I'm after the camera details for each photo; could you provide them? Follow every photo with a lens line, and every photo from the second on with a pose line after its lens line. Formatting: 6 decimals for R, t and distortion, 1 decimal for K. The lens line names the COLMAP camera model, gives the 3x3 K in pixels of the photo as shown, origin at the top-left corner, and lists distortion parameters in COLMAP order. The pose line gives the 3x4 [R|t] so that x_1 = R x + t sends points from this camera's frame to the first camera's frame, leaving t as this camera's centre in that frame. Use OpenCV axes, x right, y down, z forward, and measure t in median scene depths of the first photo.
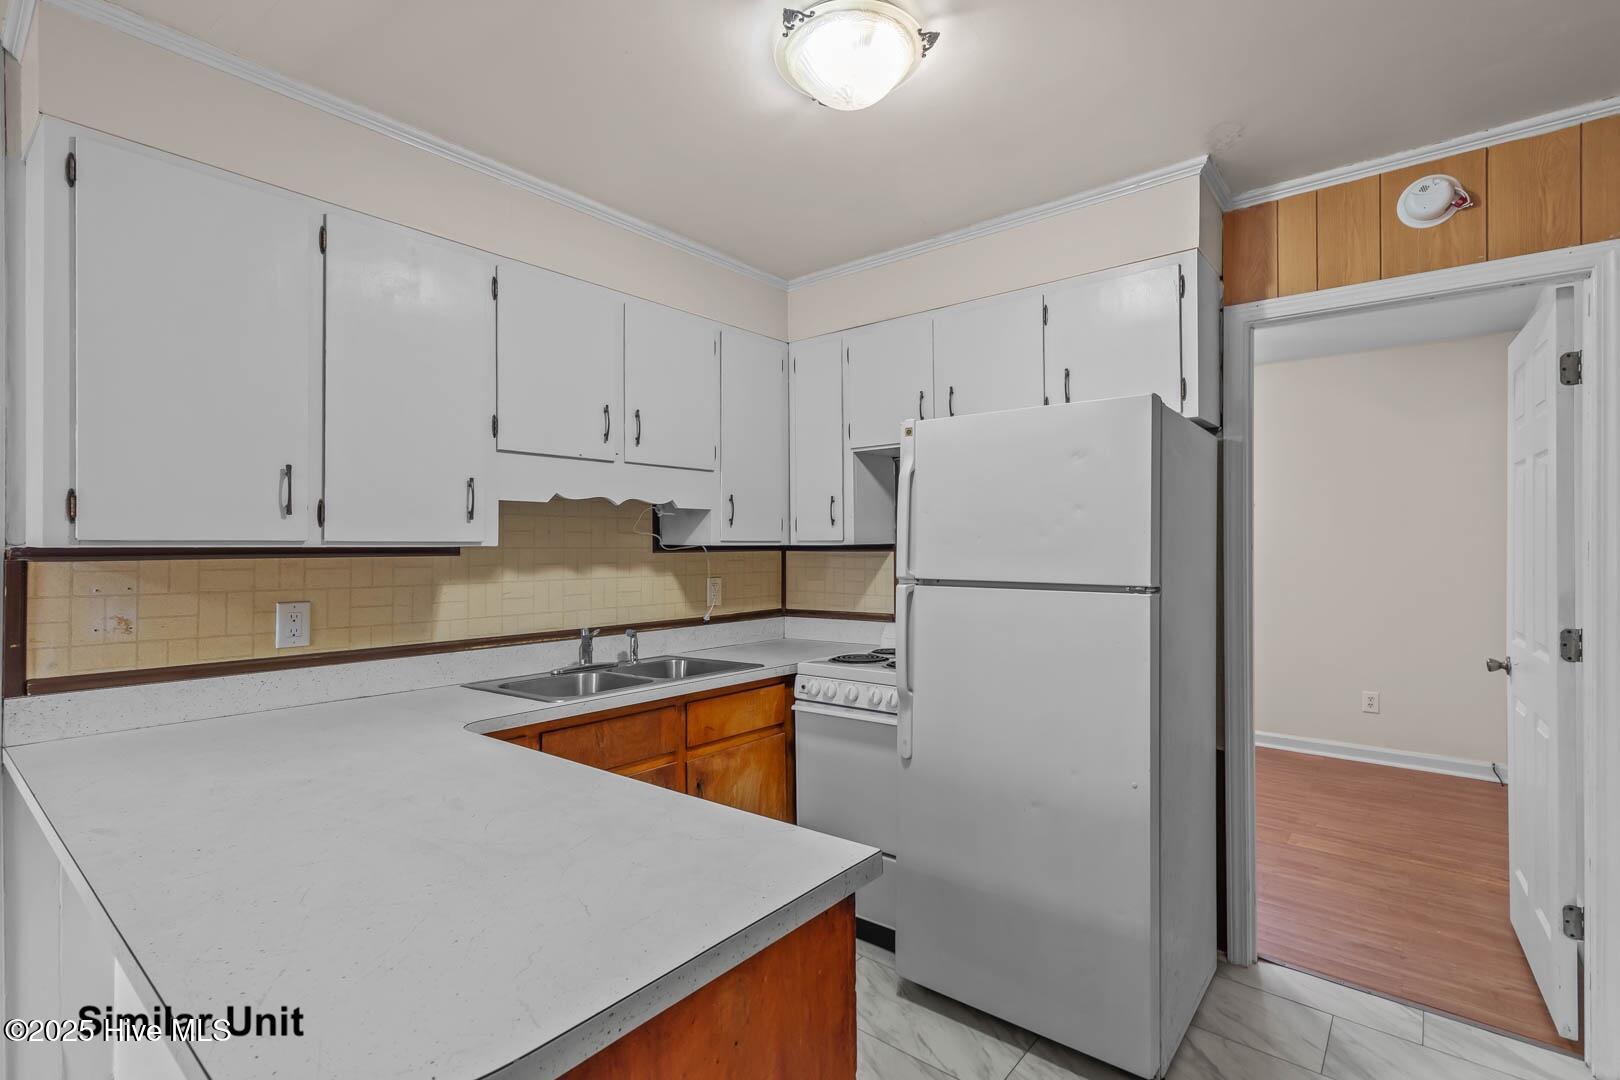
lens RADIAL K [[753.7, 0, 835.6], [0, 753.7, 541.6], [0, 0, 1]] dist [0.017836, -0.007930]
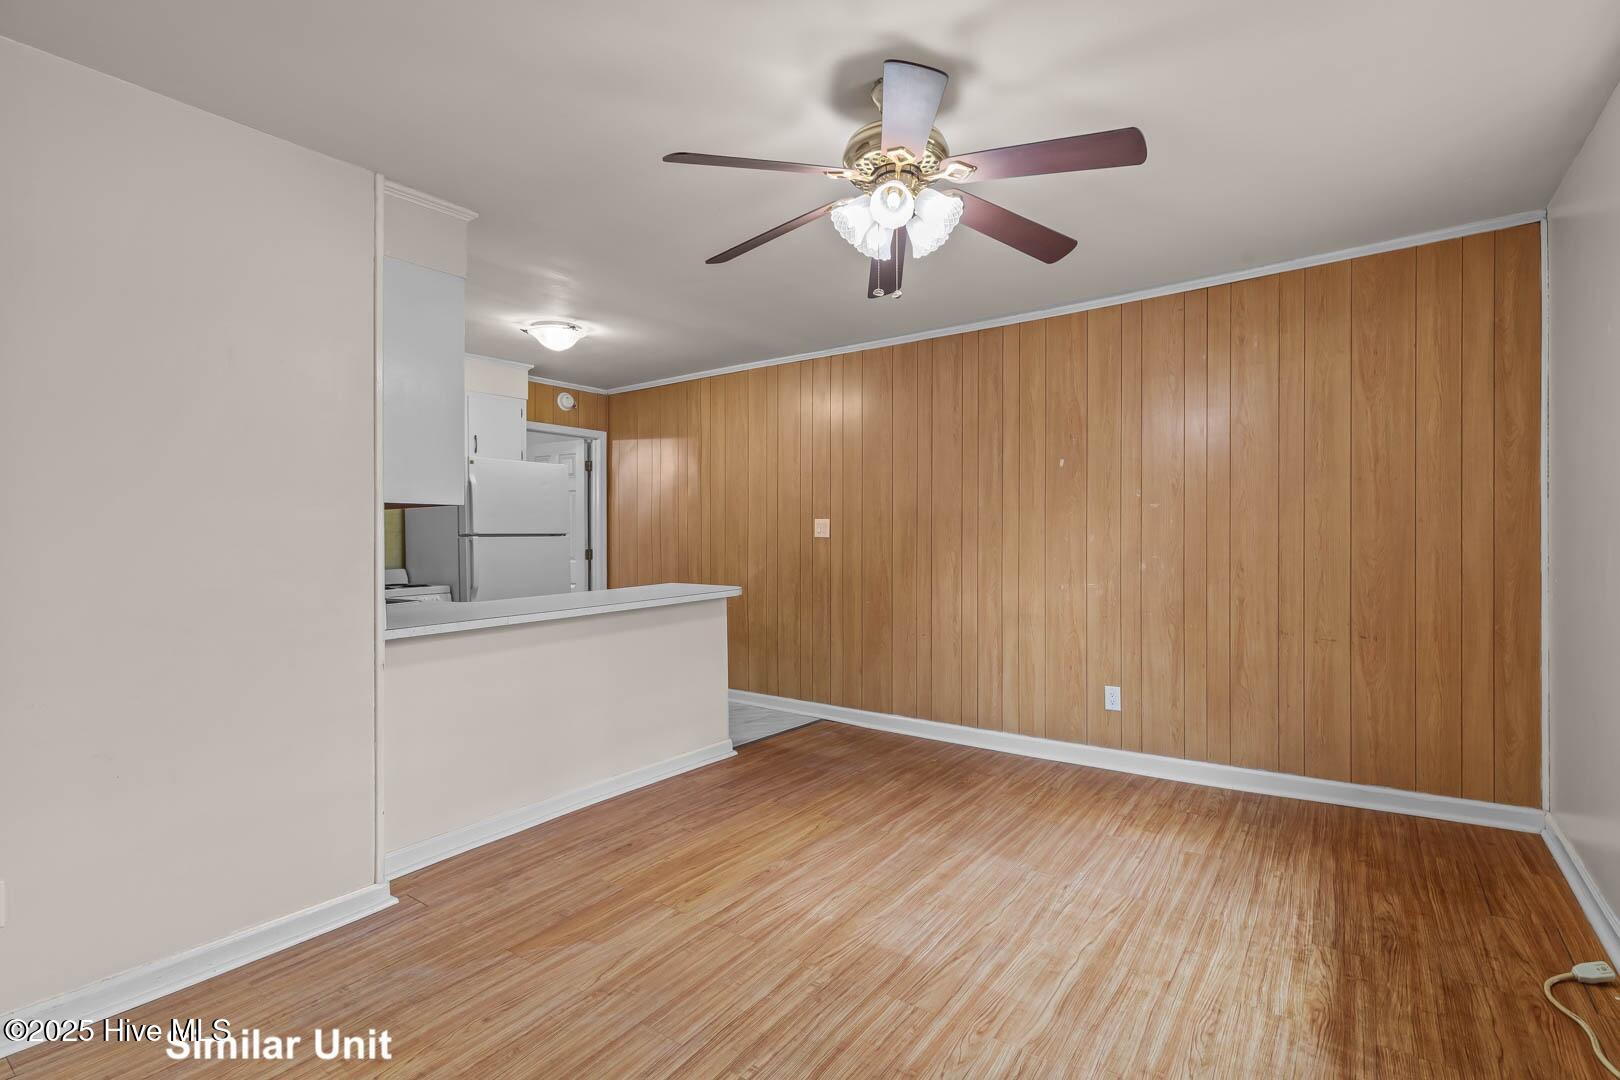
lens RADIAL K [[731.0, 0, 850.2], [0, 731.0, 541.7], [0, 0, 1]] dist [0.008789, -0.001360]
pose [[-0.056032, -0.009549, 0.998383, -1.763315], [0.009999, 0.999899, 0.010125, 0.053470], [-0.998379, 0.010550, -0.055931, 0.080910]]
